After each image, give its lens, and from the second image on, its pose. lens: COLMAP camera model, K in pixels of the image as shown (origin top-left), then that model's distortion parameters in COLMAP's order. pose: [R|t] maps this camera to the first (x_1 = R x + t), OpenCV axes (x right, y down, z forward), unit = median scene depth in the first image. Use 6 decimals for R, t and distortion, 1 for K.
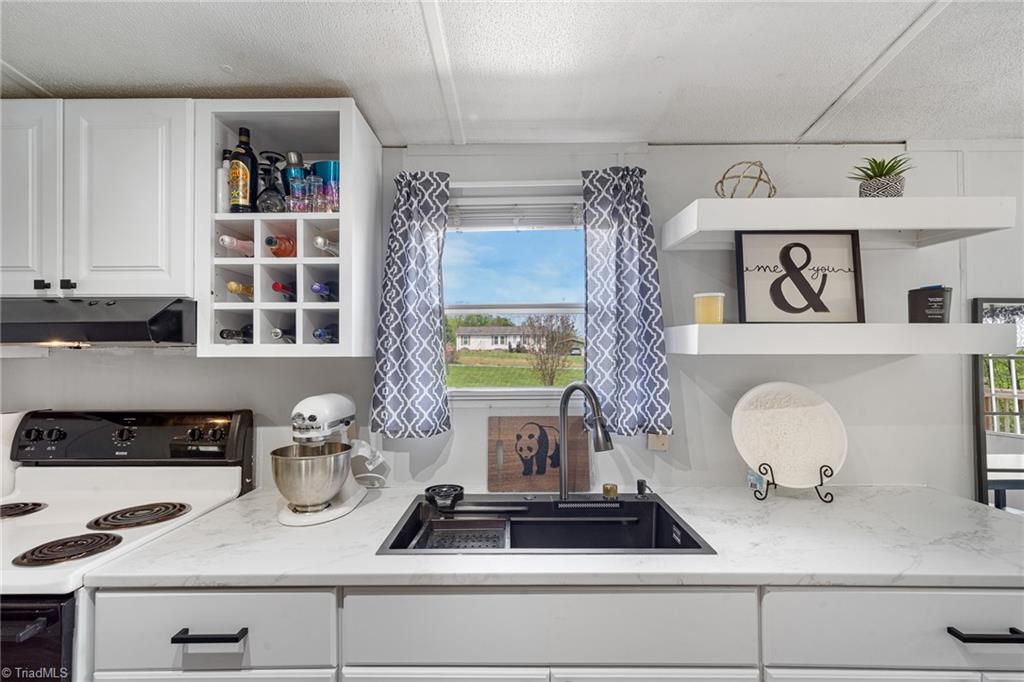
lens RADIAL K [[452.7, 0, 512.0], [0, 452.7, 341.0], [0, 0, 1]] dist [0.008442, 0.000348]
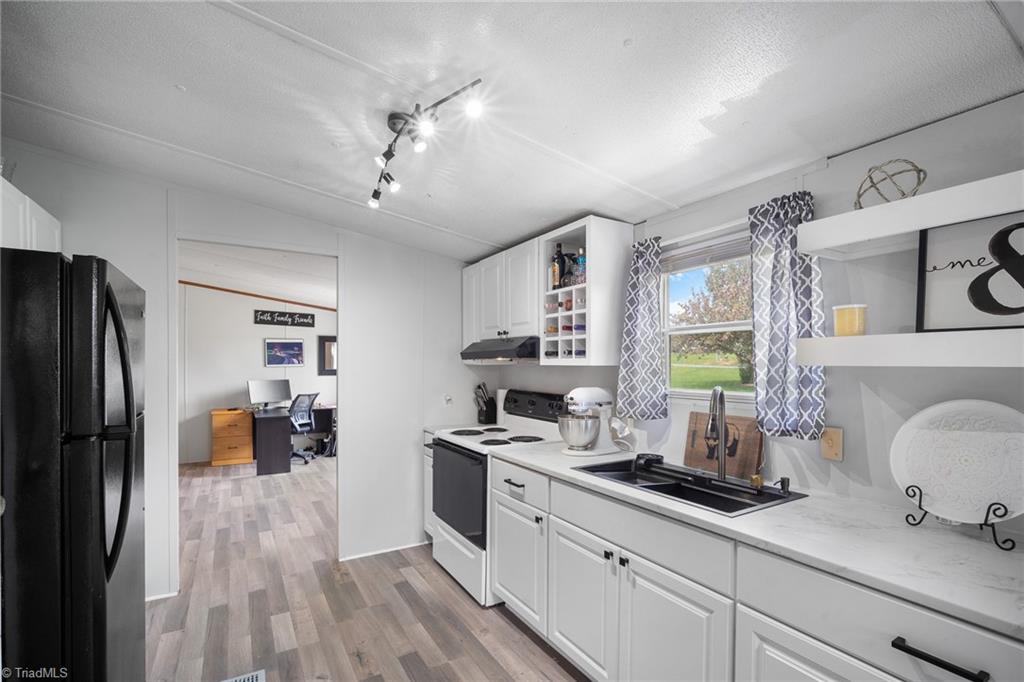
lens RADIAL K [[447.3, 0, 516.0], [0, 447.3, 356.7], [0, 0, 1]] dist [0.001043, -0.000001]
pose [[0.539088, -0.008867, -0.842202, 0.870562], [0.018521, 0.999828, 0.001329, -0.005379], [0.842046, -0.016315, 0.539160, -0.151484]]
